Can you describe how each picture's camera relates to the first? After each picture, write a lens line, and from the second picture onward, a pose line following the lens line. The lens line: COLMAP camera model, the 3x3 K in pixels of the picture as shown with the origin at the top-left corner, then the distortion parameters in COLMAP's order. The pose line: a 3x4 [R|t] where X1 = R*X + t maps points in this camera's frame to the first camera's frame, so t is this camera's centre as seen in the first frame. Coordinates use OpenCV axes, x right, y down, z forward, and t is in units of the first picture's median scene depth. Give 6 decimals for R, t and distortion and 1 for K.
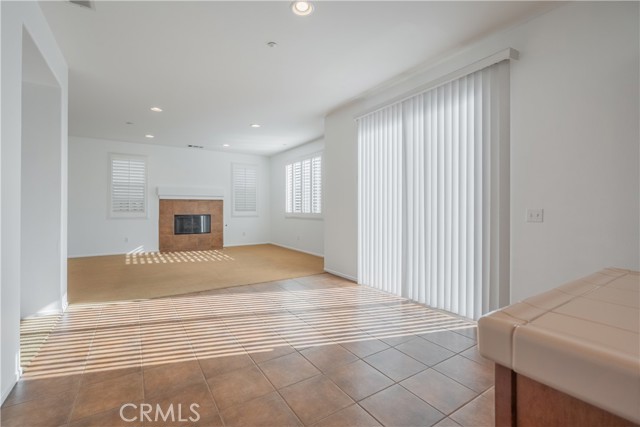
lens RADIAL K [[278.2, 0, 315.2], [0, 278.2, 207.3], [0, 0, 1]] dist [0.006886, 0.000238]
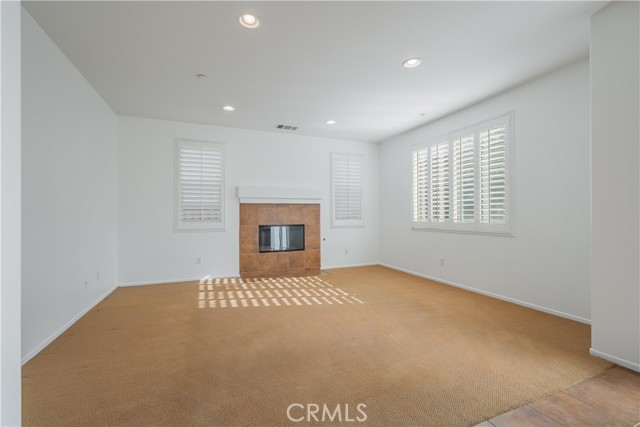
lens RADIAL K [[278.2, 0, 320.4], [0, 278.2, 215.0], [0, 0, 1]] dist [0.006886, 0.000238]
pose [[0.982420, -0.002775, -0.186664, -0.216534], [0.003687, 0.999983, 0.004539, -0.001536], [0.186648, -0.005148, 0.982413, 0.326505]]
